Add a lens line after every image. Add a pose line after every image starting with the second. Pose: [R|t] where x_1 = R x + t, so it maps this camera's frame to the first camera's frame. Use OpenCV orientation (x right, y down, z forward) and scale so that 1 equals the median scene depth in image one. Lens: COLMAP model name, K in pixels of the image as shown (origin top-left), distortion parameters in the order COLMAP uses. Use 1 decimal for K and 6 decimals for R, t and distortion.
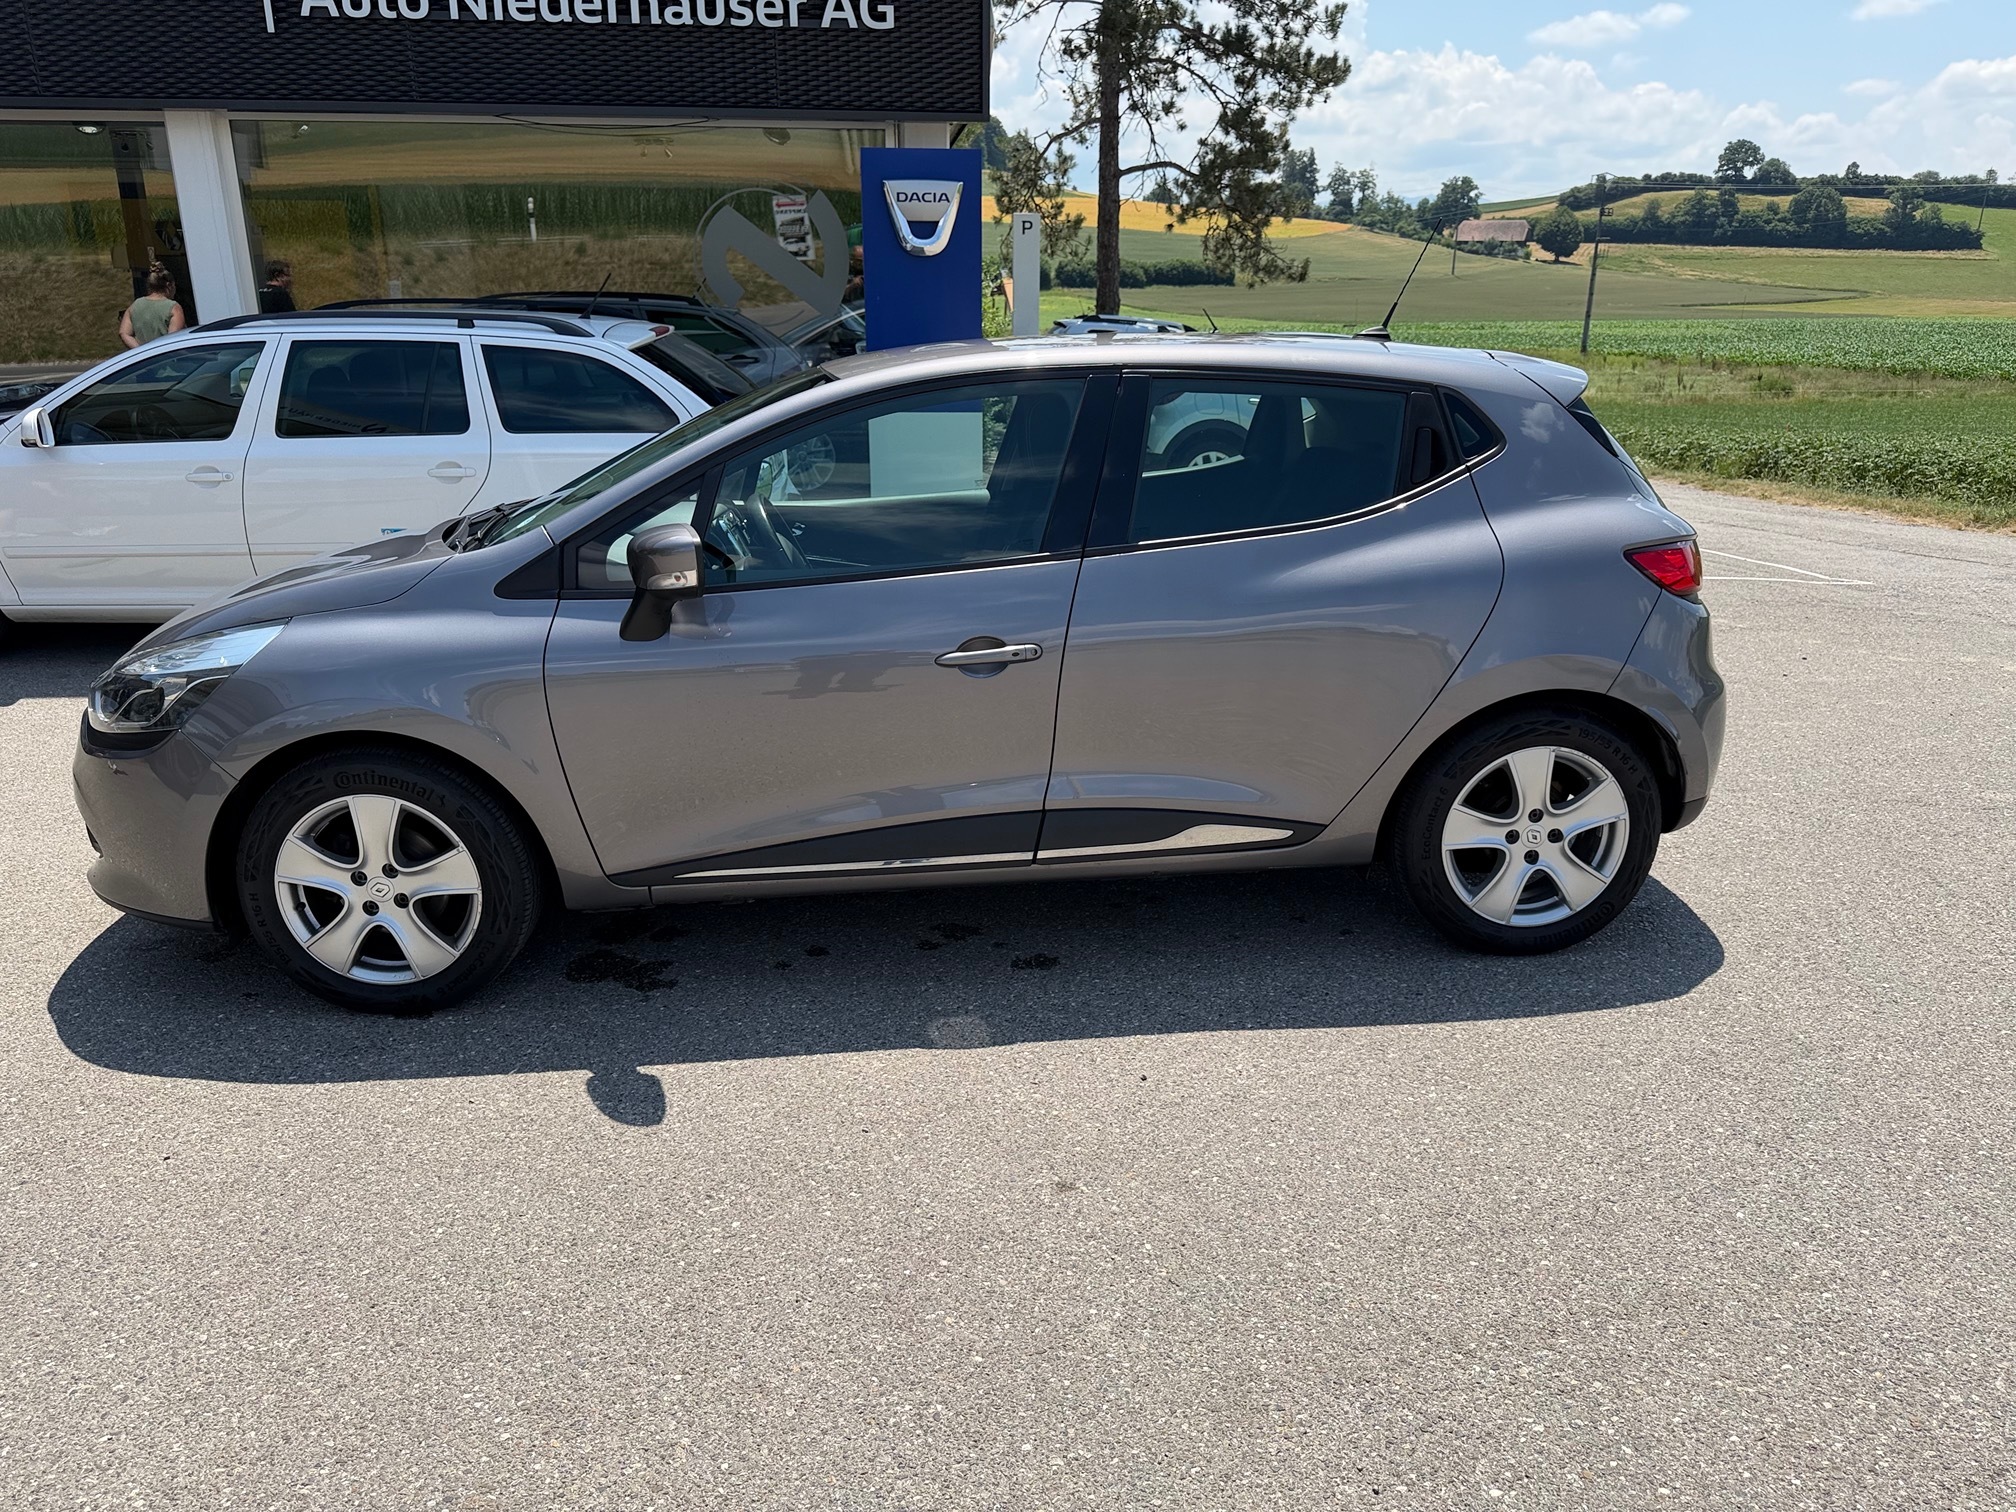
lens RADIAL K [[1423.3, 0, 1012.0], [0, 1423.3, 761.8], [0, 0, 1]] dist [0.031140, -0.037496]
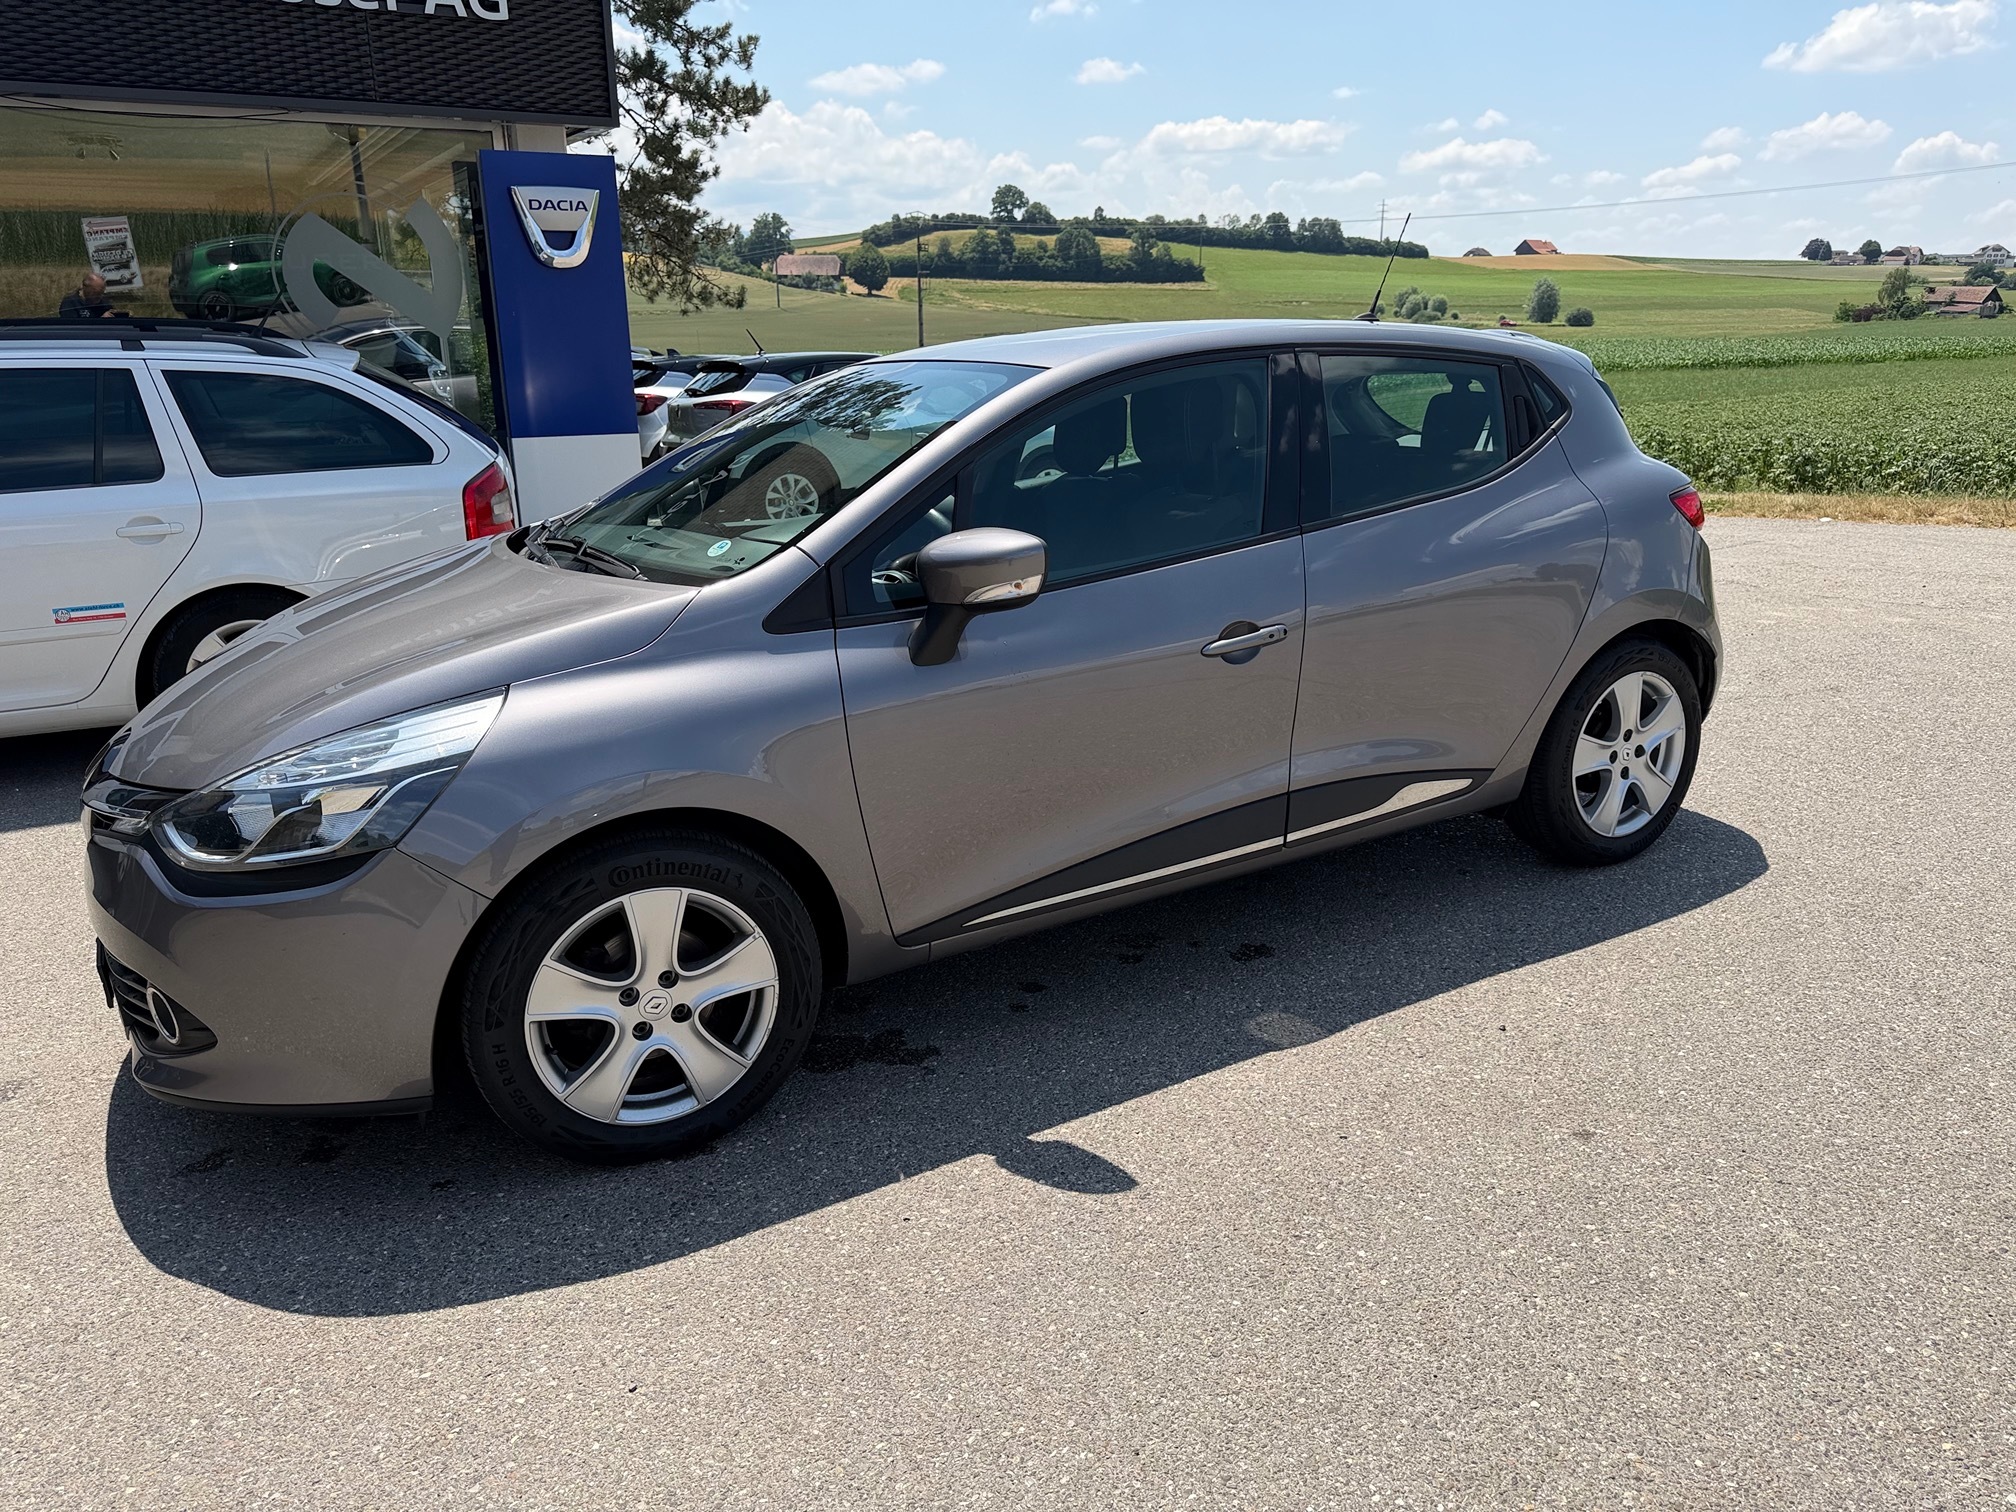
lens RADIAL K [[1423.3, 0, 1007.7], [0, 1423.3, 754.7], [0, 0, 1]] dist [0.031140, -0.037496]
pose [[0.905558, -0.136168, 0.401775, -0.528832], [0.146215, 0.989236, 0.005714, -0.025129], [-0.398229, 0.053571, 0.915720, 0.158866]]
